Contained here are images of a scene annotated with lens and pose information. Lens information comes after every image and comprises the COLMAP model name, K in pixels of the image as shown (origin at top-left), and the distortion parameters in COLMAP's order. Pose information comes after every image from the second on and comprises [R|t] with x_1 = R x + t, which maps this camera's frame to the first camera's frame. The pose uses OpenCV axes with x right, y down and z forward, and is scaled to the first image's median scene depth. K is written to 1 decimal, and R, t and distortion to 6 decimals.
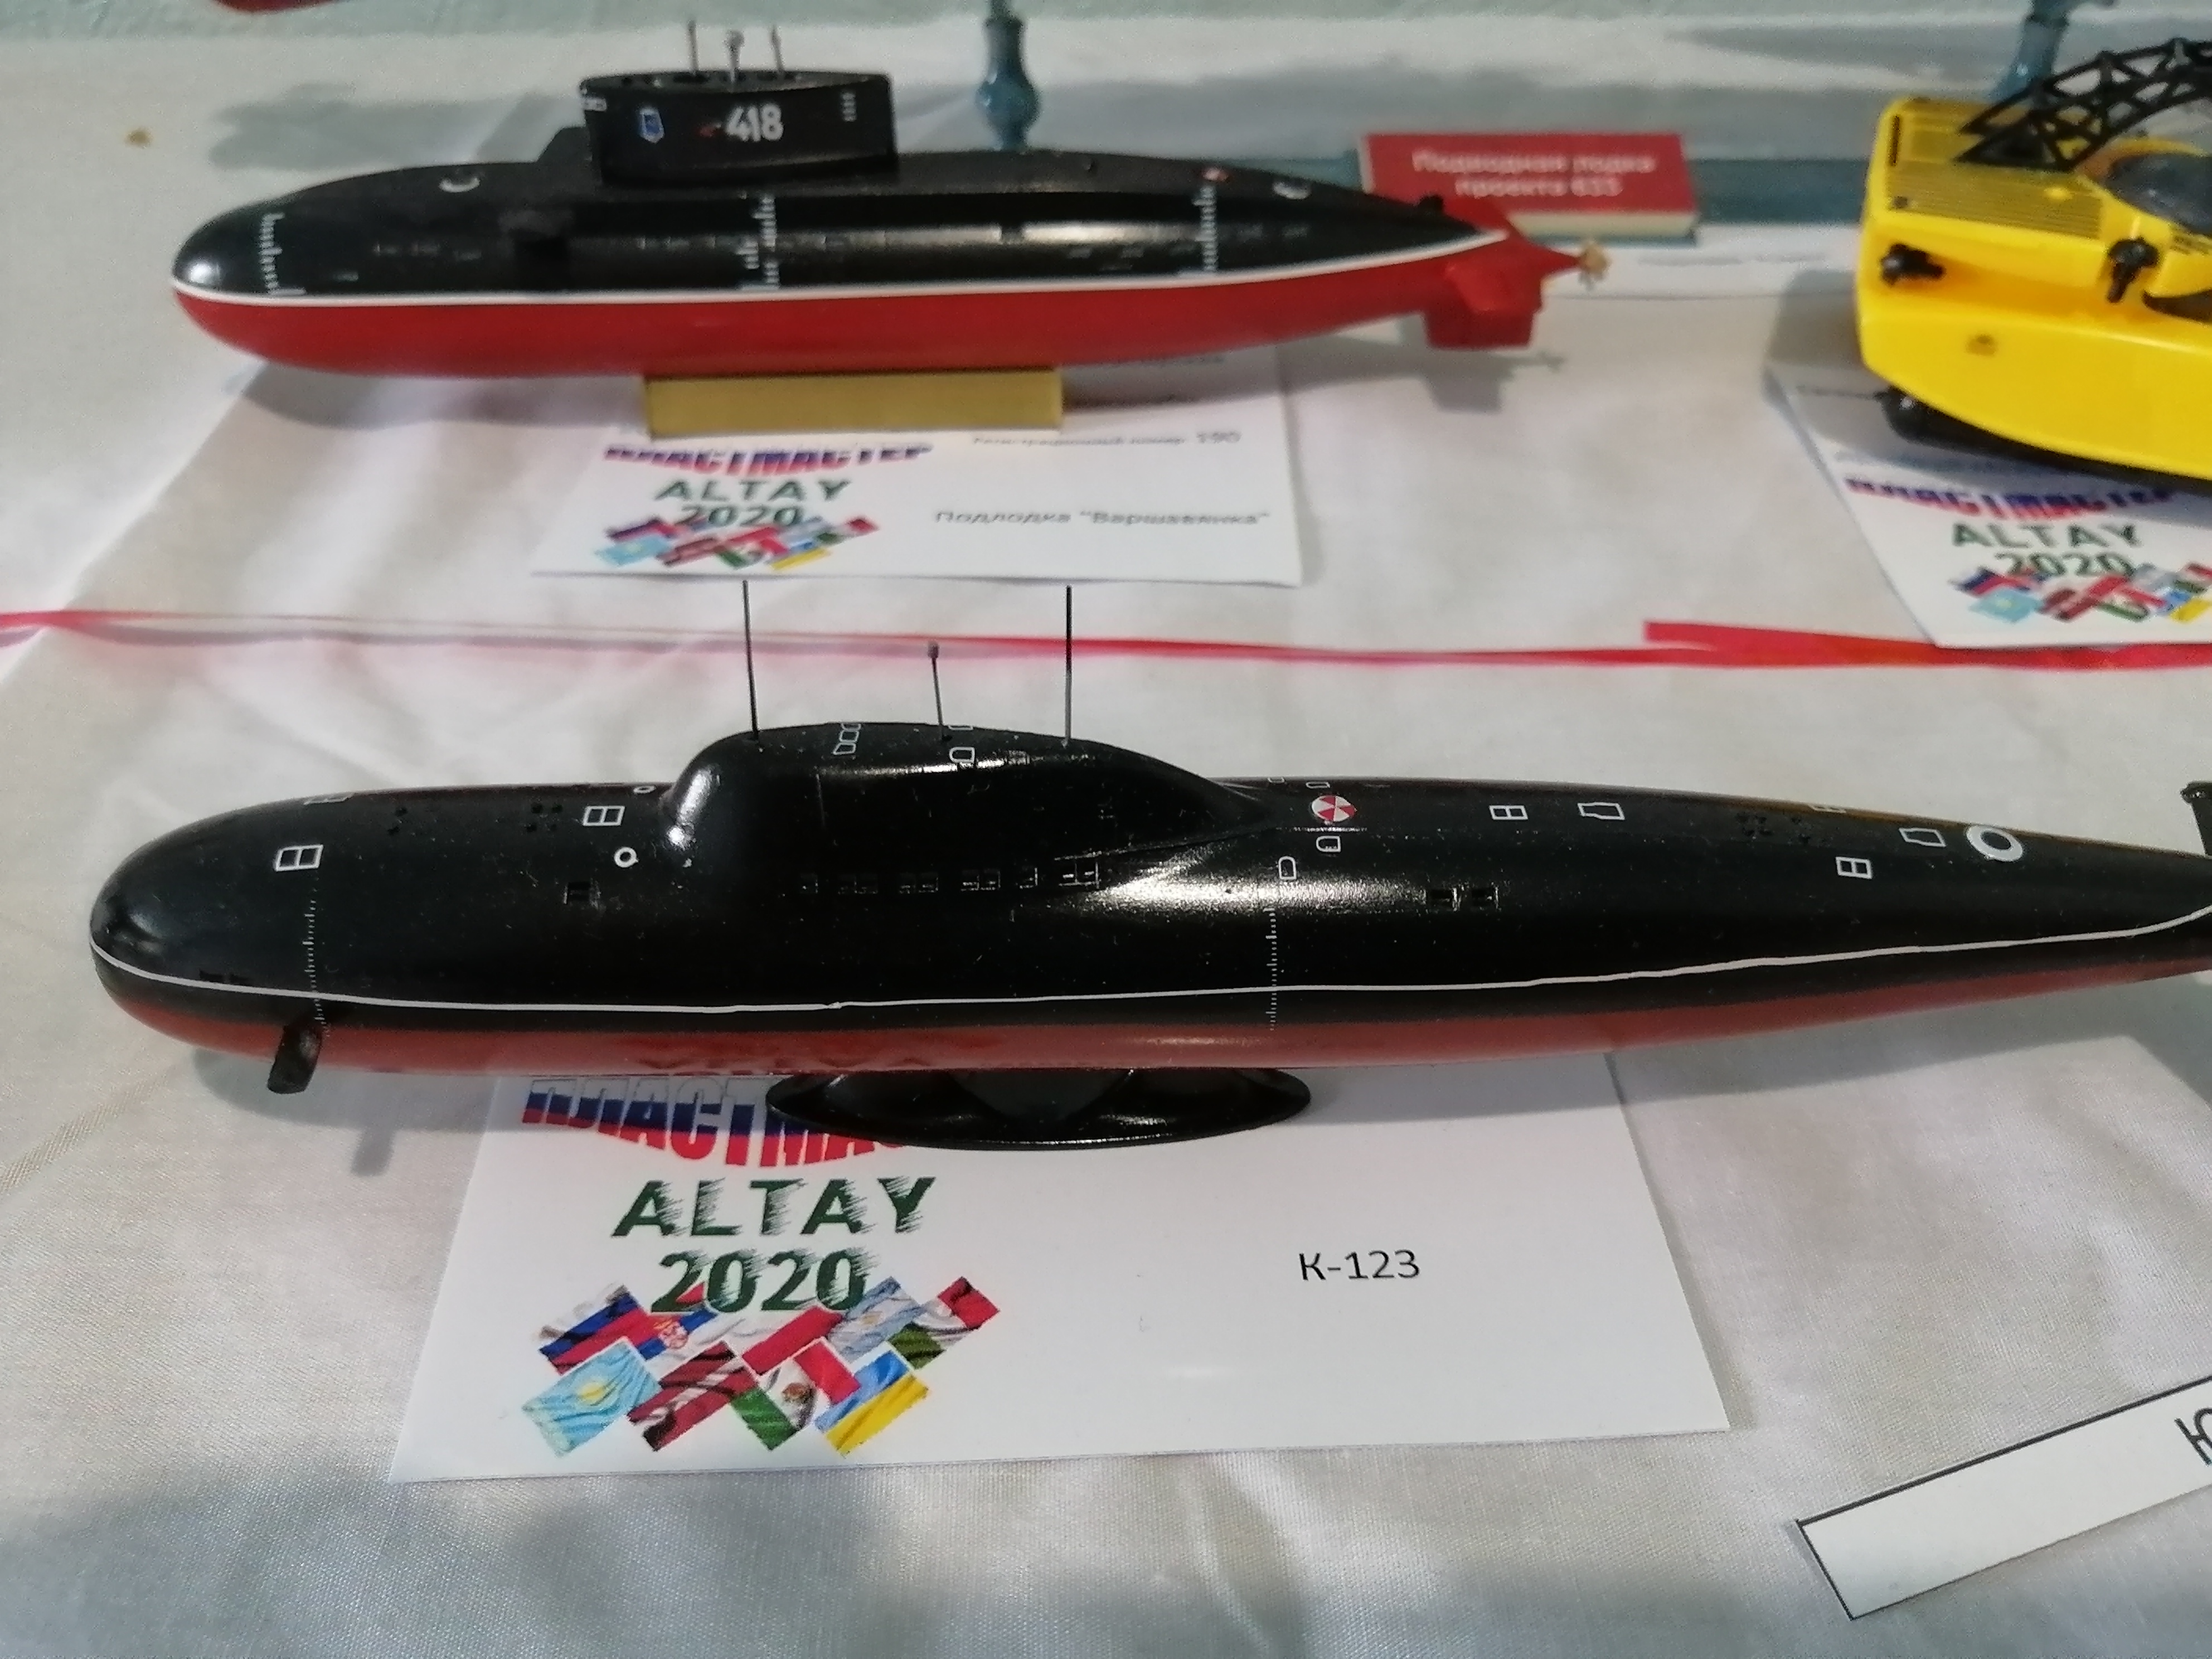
lens RADIAL K [[1788.5, 0, 1087.3], [0, 1788.5, 857.1], [0, 0, 1]] dist [-0.049459, 0.071038]
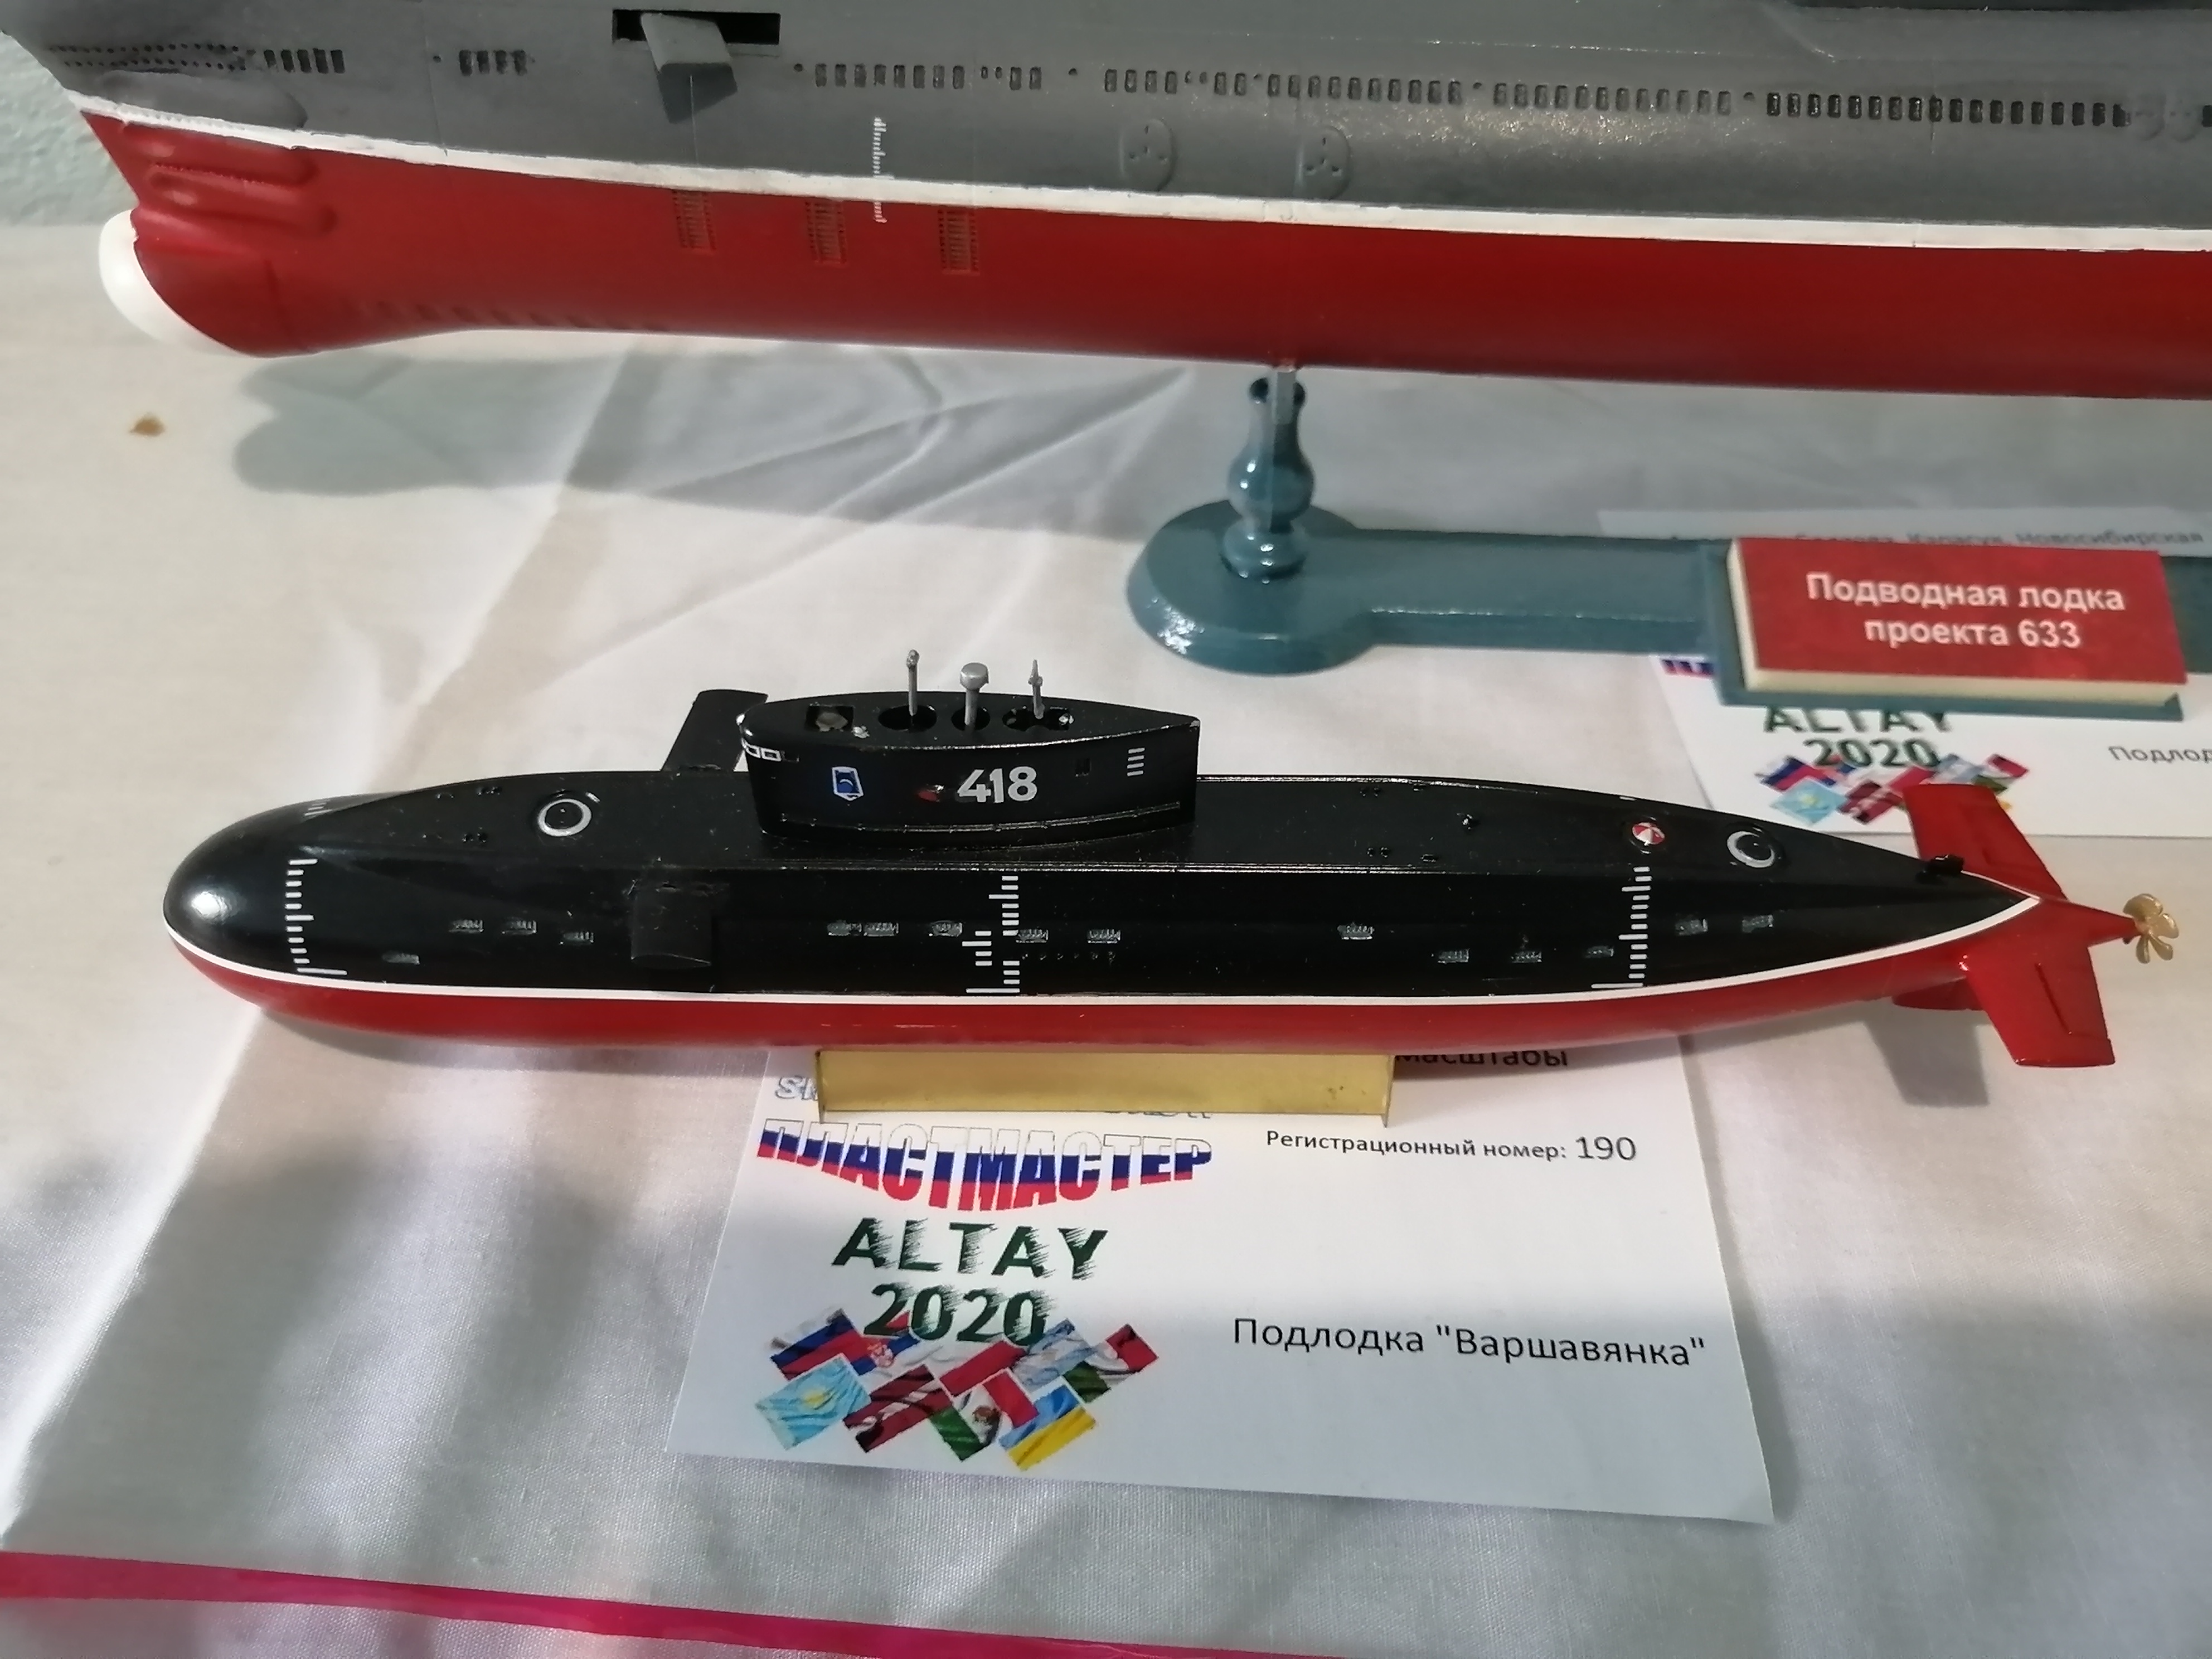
lens RADIAL K [[1788.5, 0, 1096.6], [0, 1788.5, 820.5], [0, 0, 1]] dist [-0.049459, 0.071038]
pose [[0.999235, 0.034699, -0.018026, -0.133101], [-0.033610, 0.997778, 0.057529, -0.427427], [0.019983, -0.056880, 0.998181, 0.305615]]
